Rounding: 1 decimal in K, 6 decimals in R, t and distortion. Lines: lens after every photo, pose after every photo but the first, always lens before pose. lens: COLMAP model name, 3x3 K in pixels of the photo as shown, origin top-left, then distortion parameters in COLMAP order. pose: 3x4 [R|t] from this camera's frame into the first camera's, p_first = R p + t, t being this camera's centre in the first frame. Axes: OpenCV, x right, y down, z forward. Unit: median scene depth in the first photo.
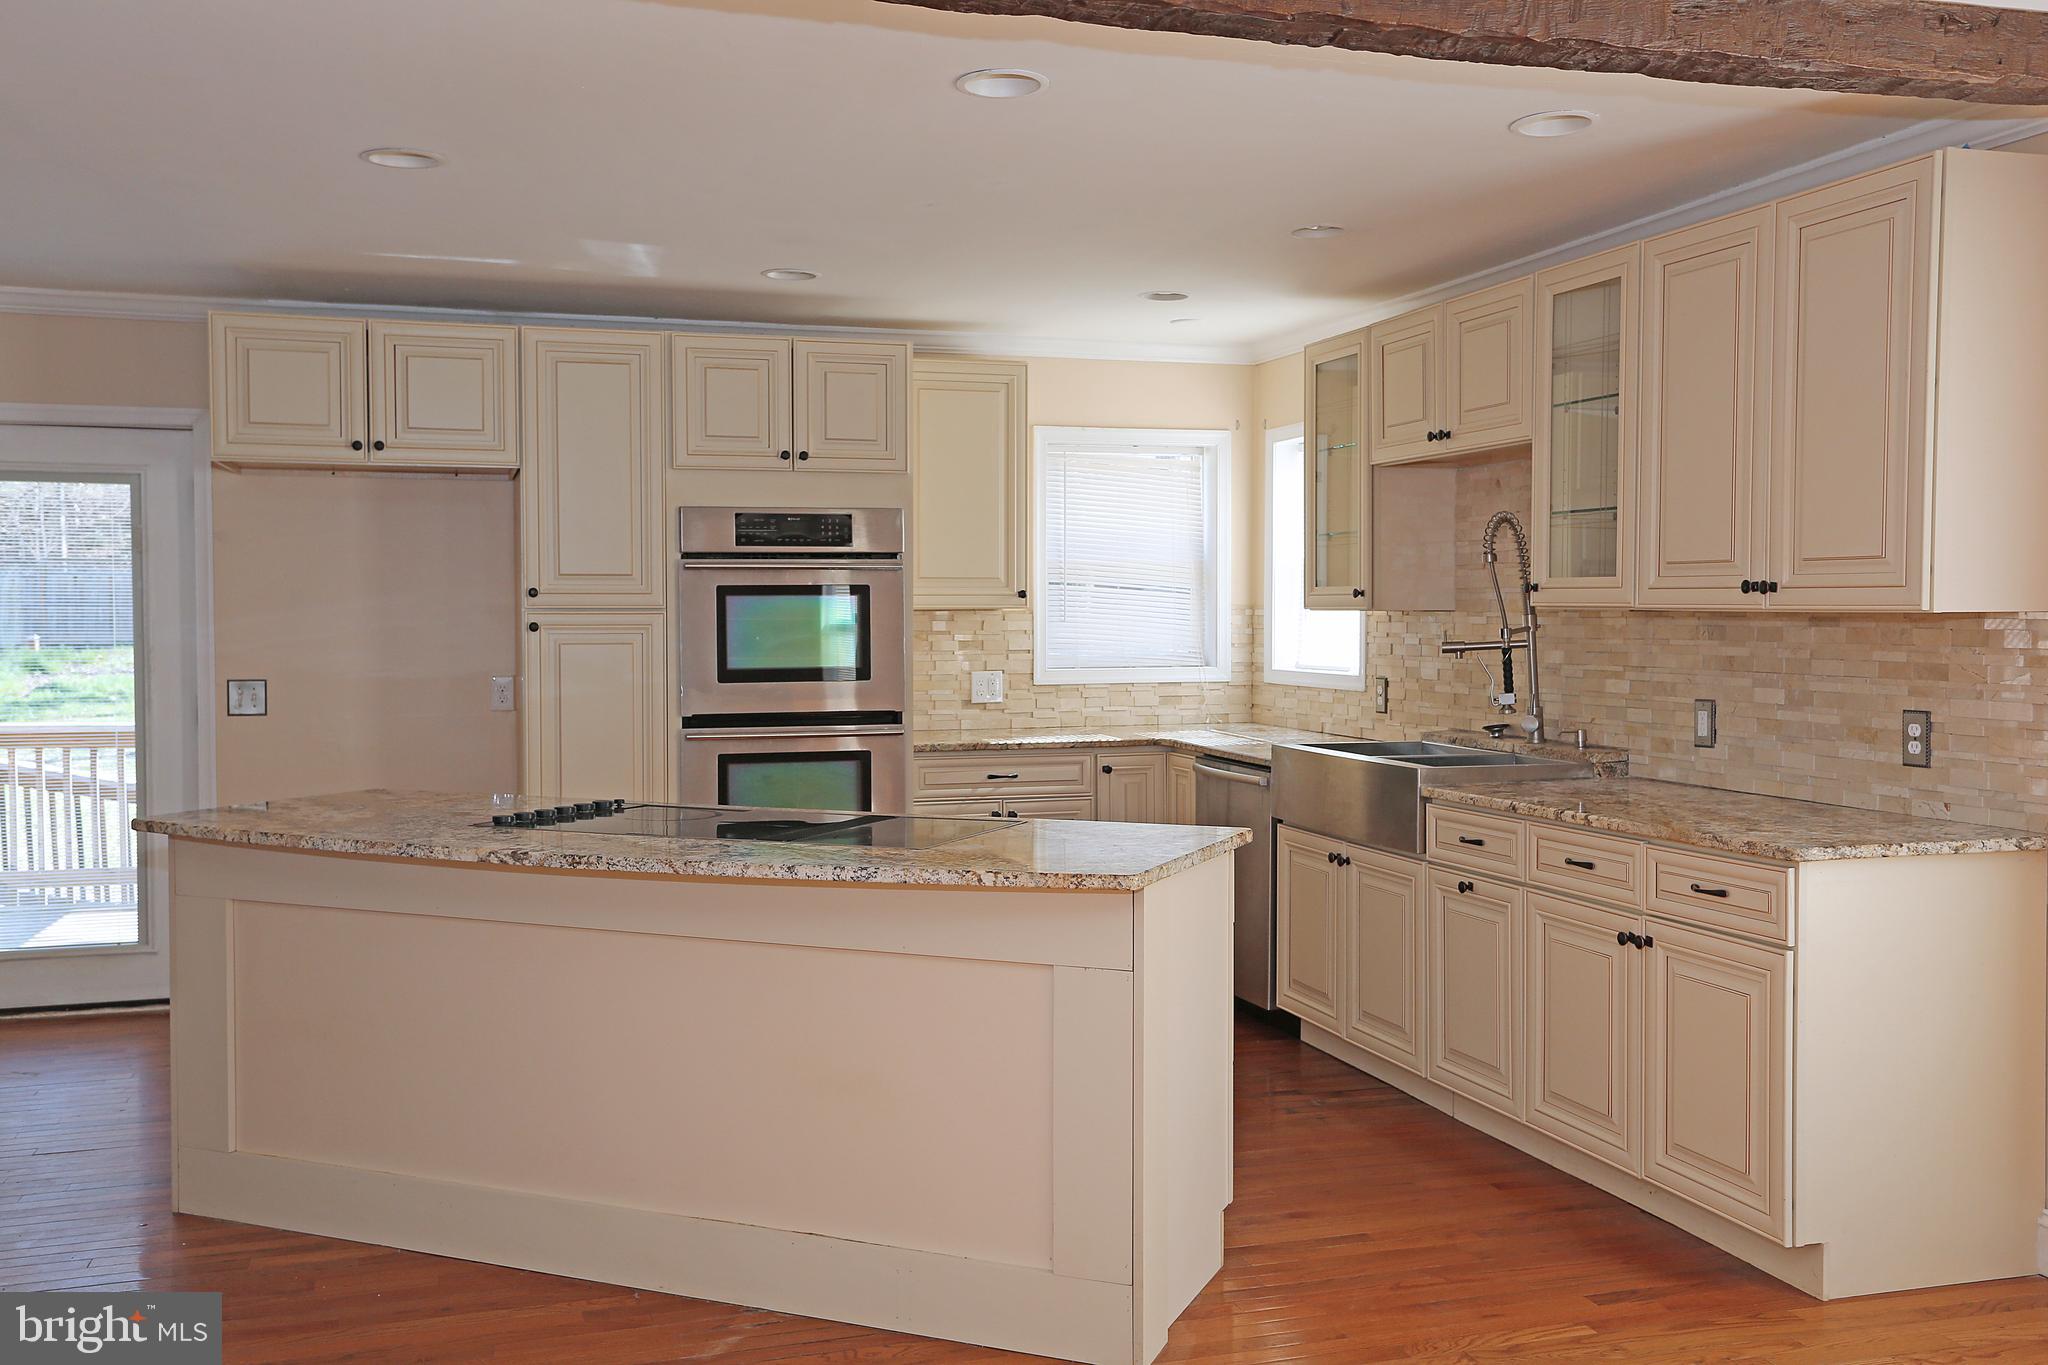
lens RADIAL K [[1815.3, 0, 1015.9], [0, 1815.3, 683.5], [0, 0, 1]] dist [-0.003784, 0.006694]
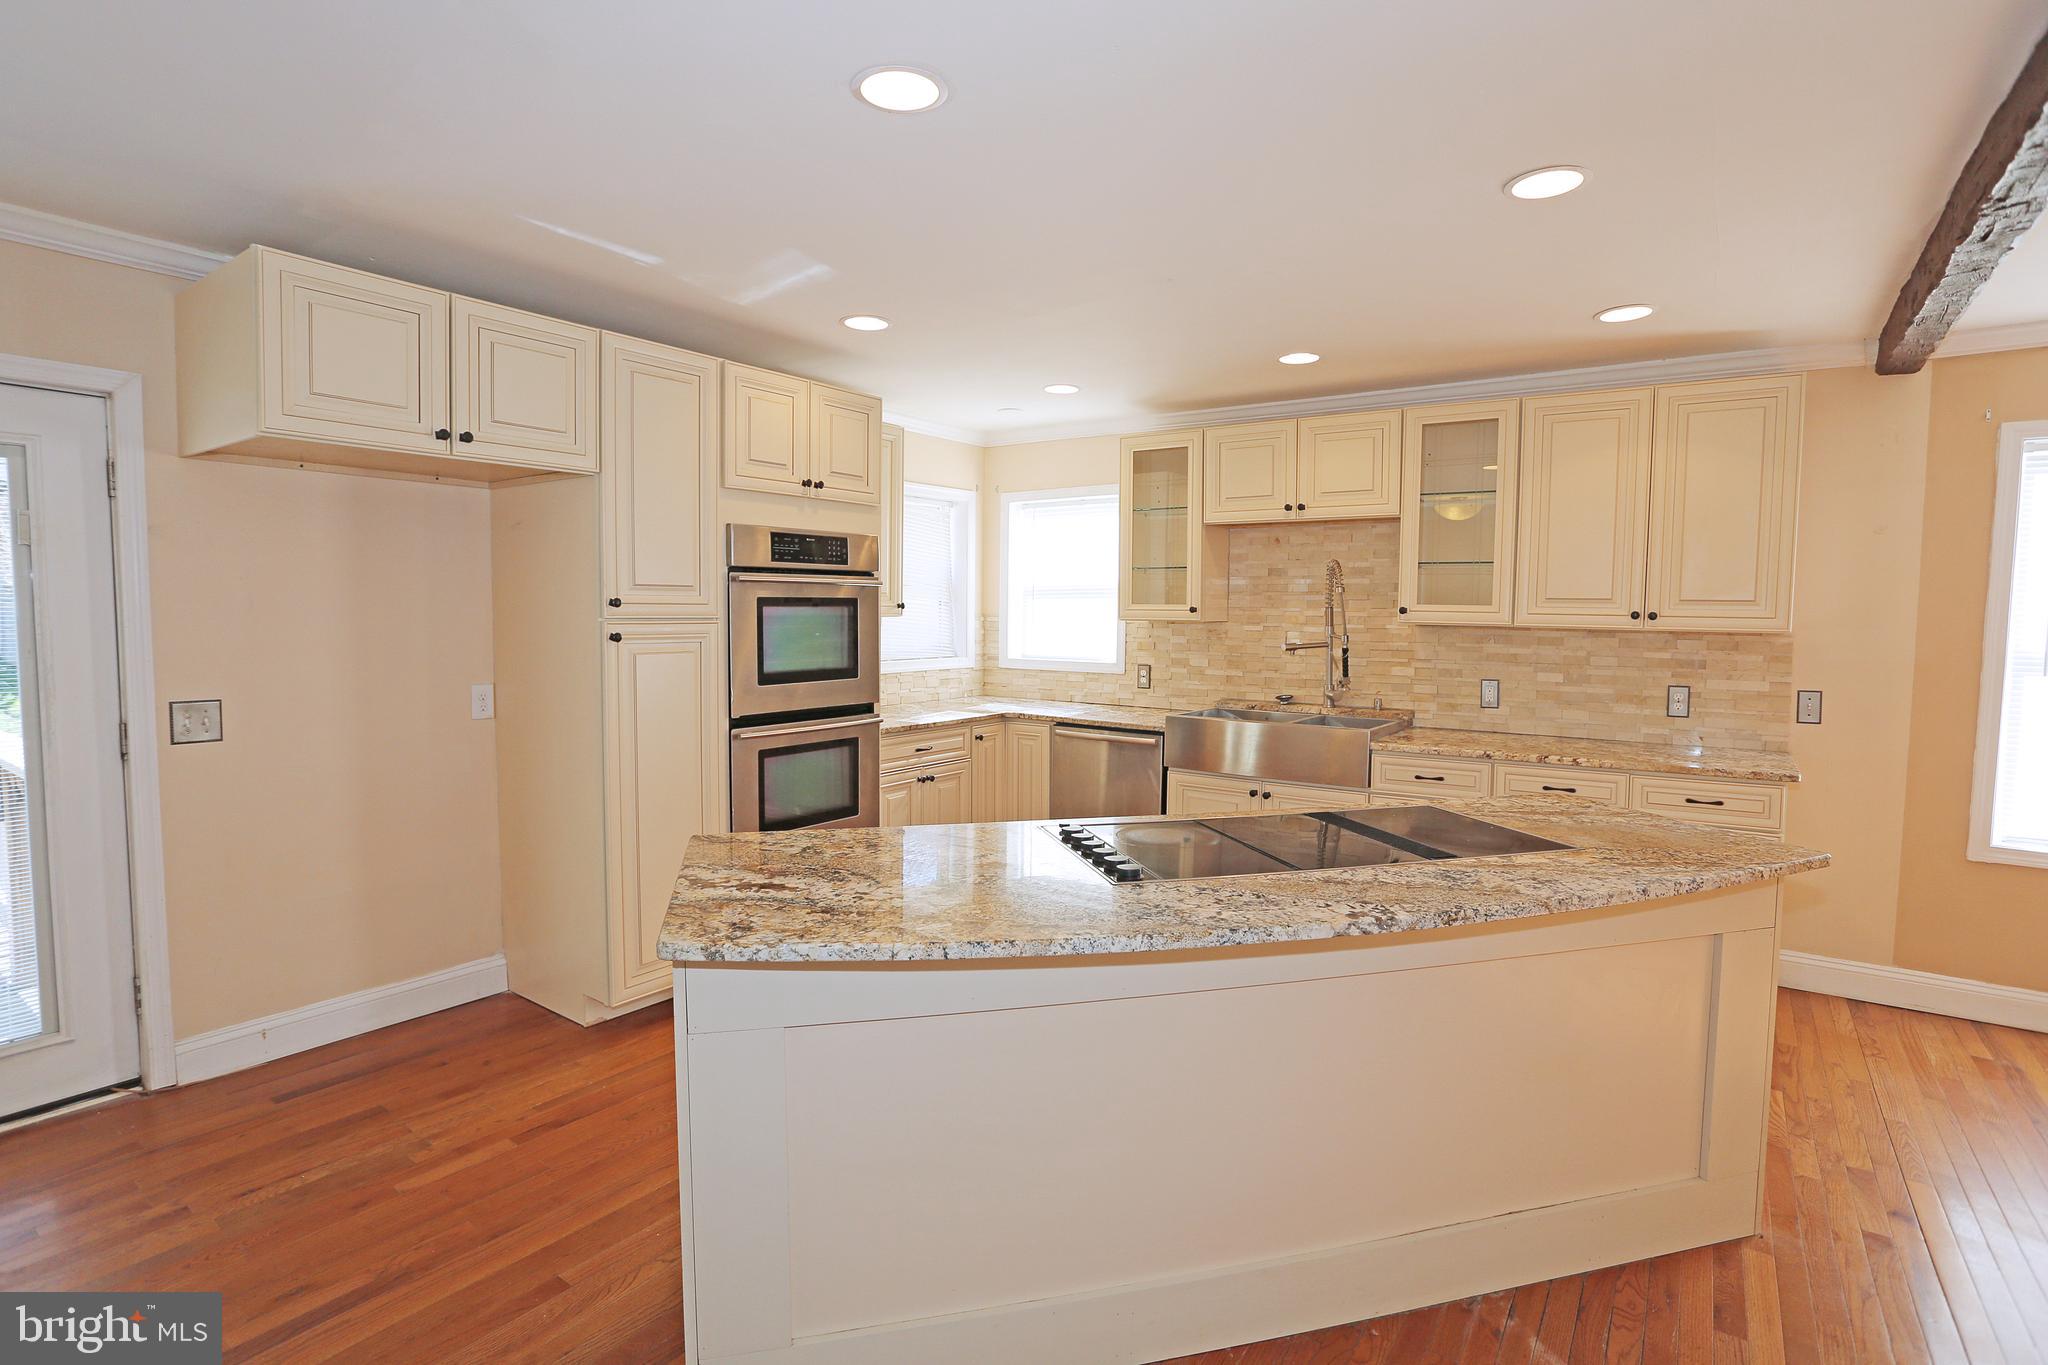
lens RADIAL K [[1002.8, 0, 1017.2], [0, 1002.8, 677.0], [0, 0, 1]] dist [-0.076025, 0.029109]
pose [[0.799004, -0.031750, 0.600487, -0.404812], [0.014513, 0.999332, 0.033528, -0.023842], [-0.601151, -0.018075, 0.798931, 0.425384]]
